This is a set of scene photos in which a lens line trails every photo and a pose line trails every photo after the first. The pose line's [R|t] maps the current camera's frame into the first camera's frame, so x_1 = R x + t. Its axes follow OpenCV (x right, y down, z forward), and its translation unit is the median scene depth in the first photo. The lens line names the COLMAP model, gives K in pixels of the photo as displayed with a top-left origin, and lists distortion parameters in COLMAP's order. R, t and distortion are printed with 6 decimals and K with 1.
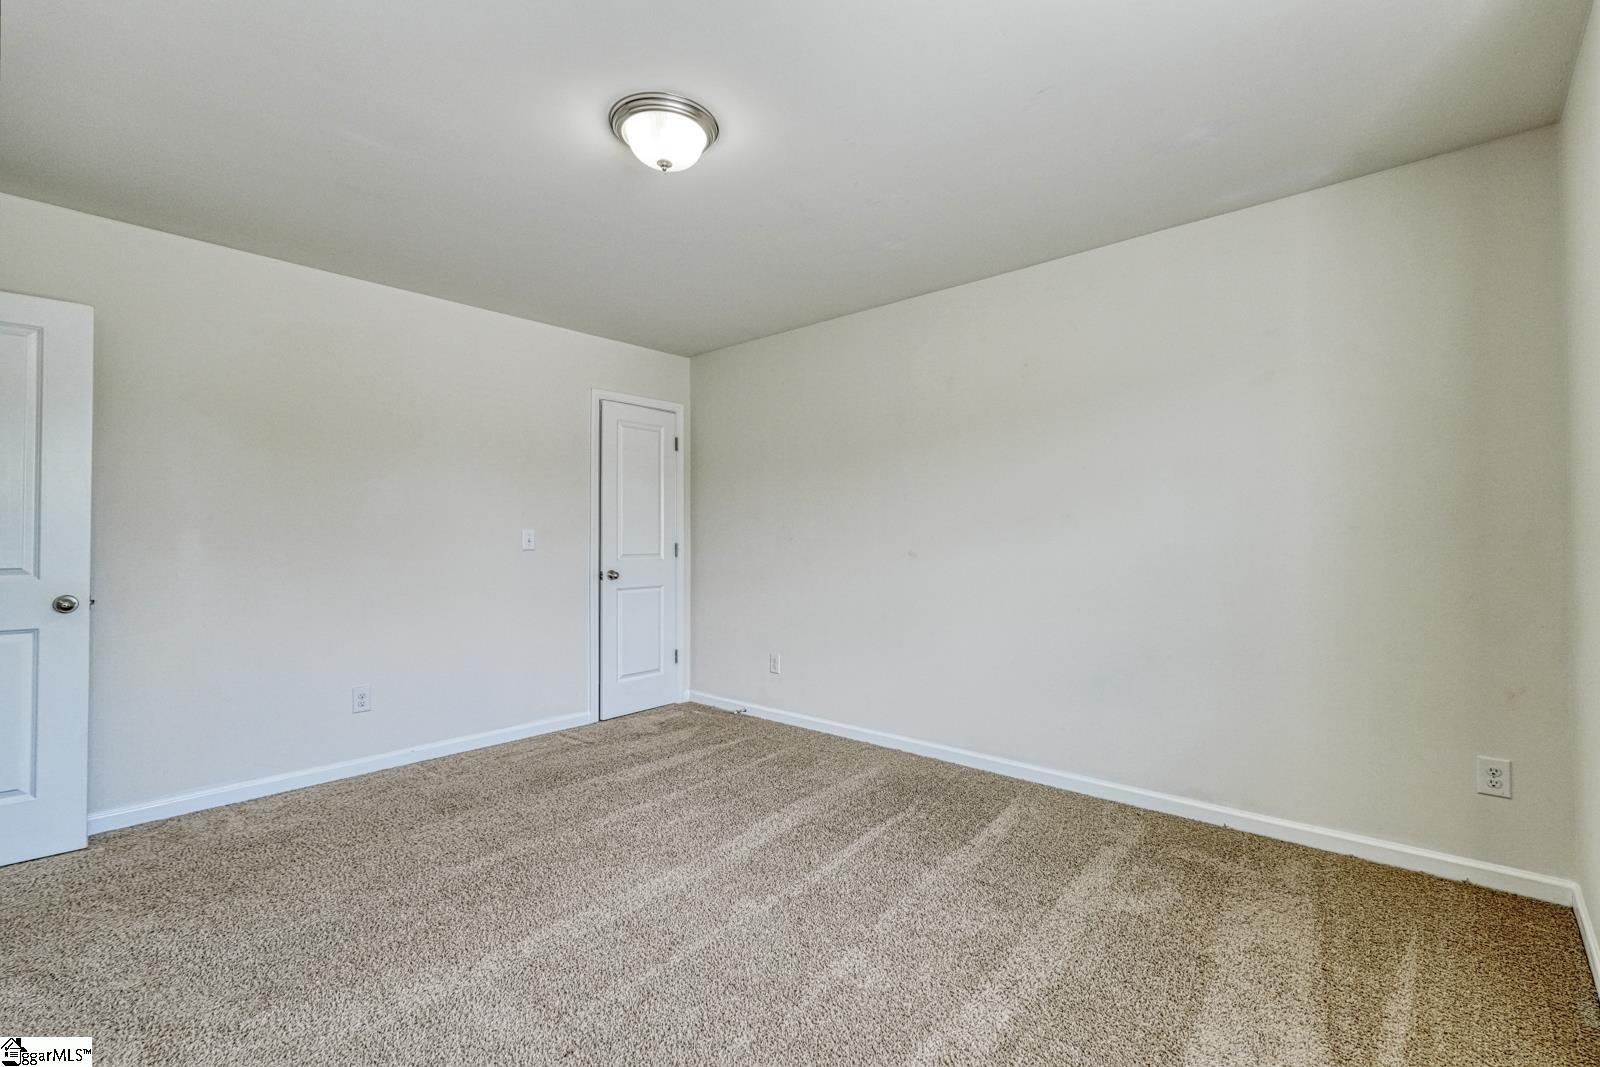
lens RADIAL K [[746.8, 0, 805.7], [0, 746.8, 534.2], [0, 0, 1]] dist [0.024713, -0.000192]
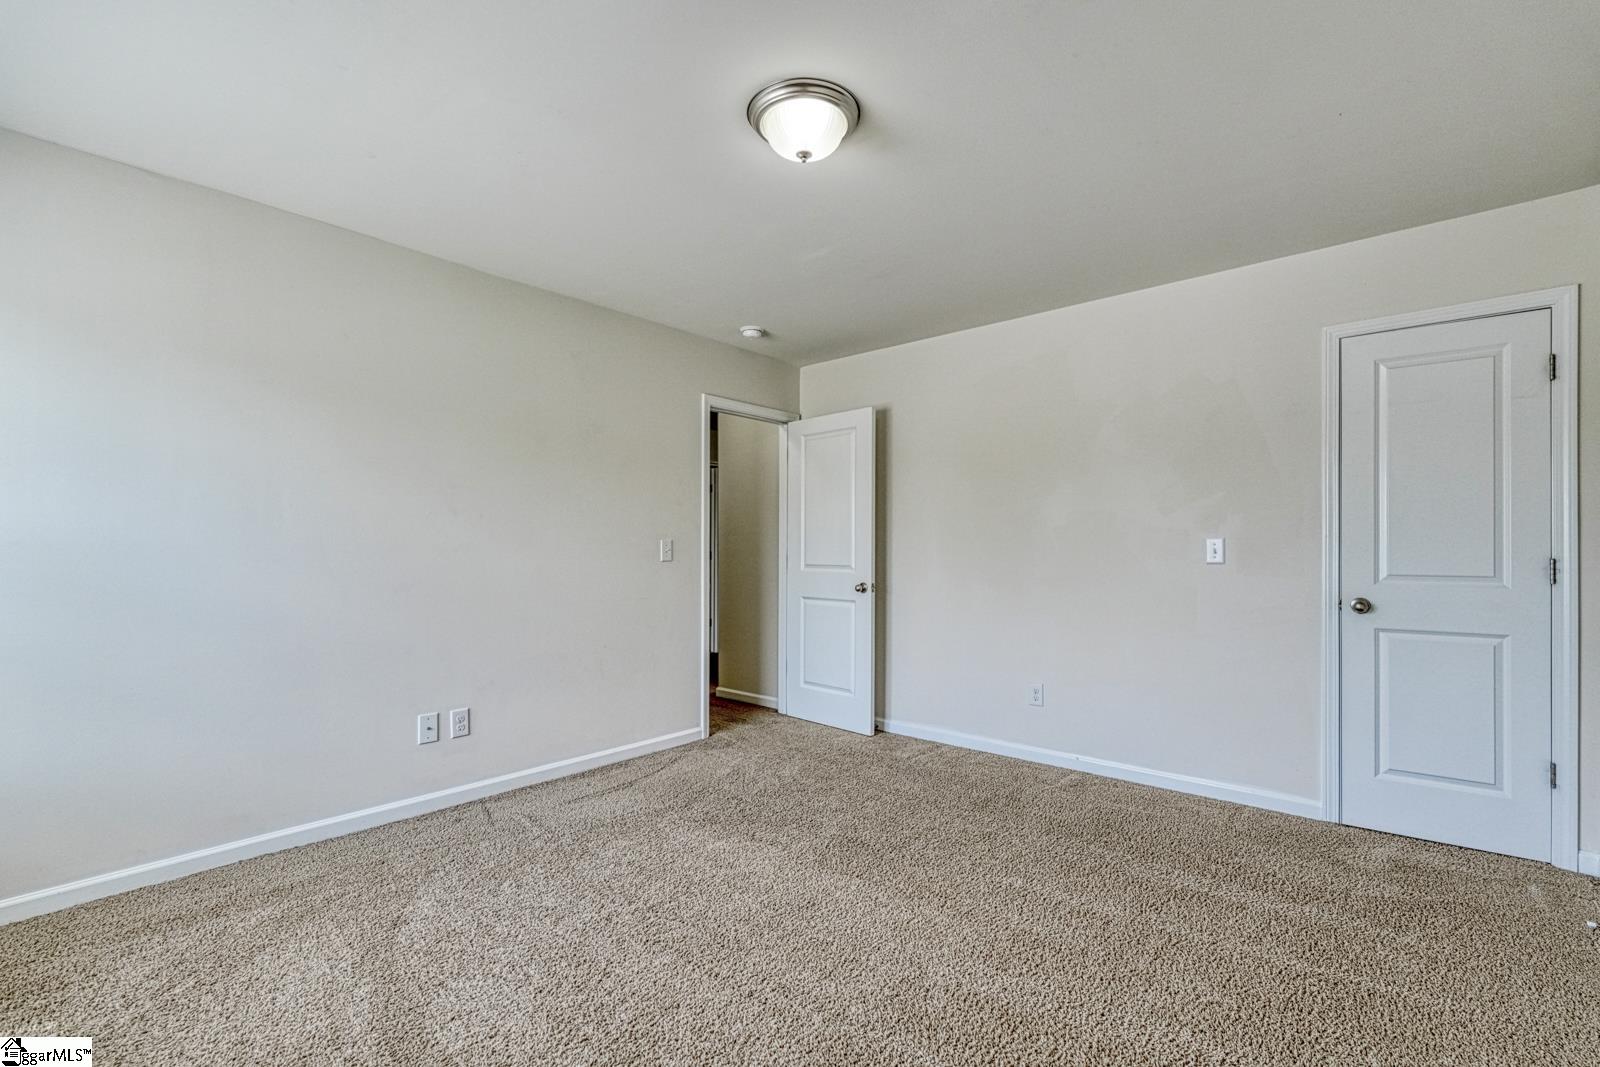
lens RADIAL K [[750.3, 0, 800.8], [0, 750.3, 541.5], [0, 0, 1]] dist [-0.000782, -0.000029]
pose [[-0.036676, -0.005752, -0.999311, 0.409757], [0.007391, 0.999955, -0.006026, -0.000247], [0.999300, -0.007607, -0.036632, 0.550678]]
